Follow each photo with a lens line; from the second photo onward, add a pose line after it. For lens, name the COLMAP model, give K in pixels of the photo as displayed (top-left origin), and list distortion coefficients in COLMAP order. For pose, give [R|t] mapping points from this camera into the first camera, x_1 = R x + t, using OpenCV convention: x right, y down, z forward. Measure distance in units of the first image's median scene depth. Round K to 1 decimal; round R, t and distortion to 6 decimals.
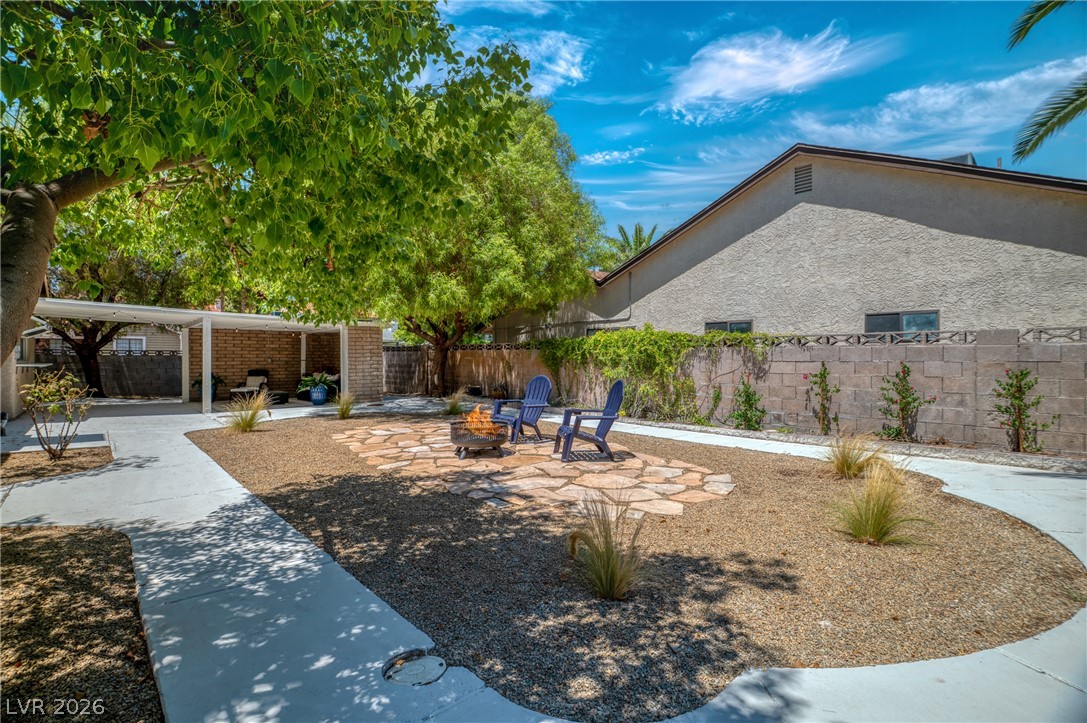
lens RADIAL K [[512.4, 0, 523.9], [0, 512.4, 361.6], [0, 0, 1]] dist [0.002103, -0.022431]
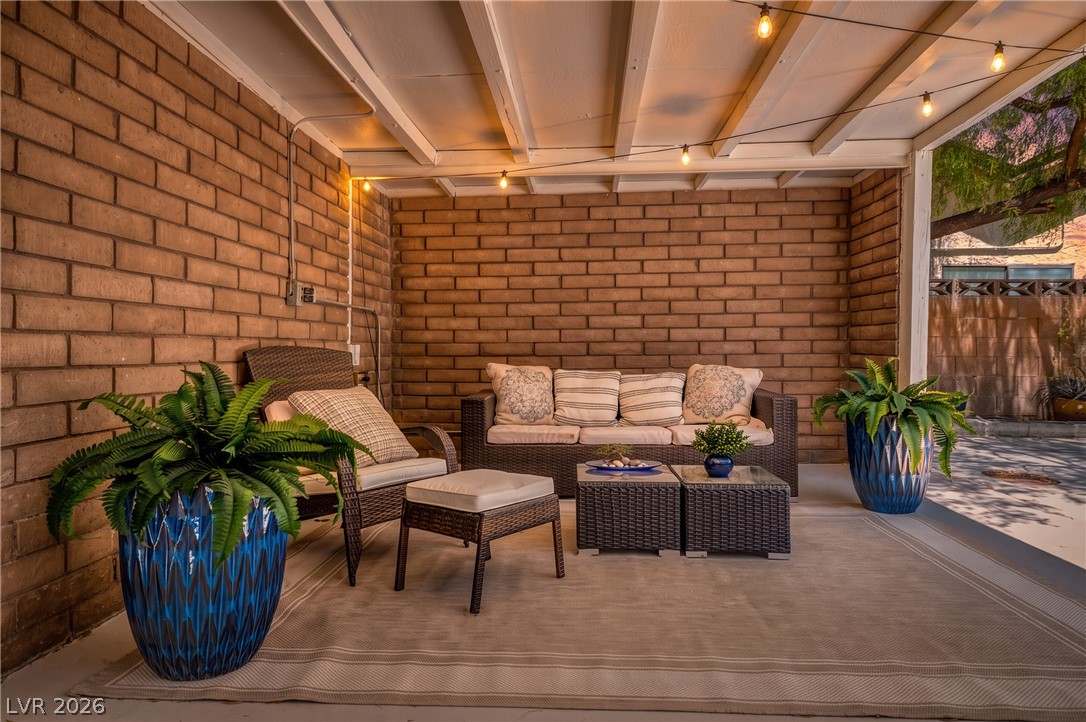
lens RADIAL K [[736.7, 0, 543.0], [0, 736.7, 361.0], [0, 0, 1]] dist [0.004268, 0.000713]
pose [[0.701221, -0.012164, 0.712841, -1.055433], [0.003176, 0.999898, 0.013938, 0.025417], [-0.712937, -0.007510, 0.701188, 1.283941]]
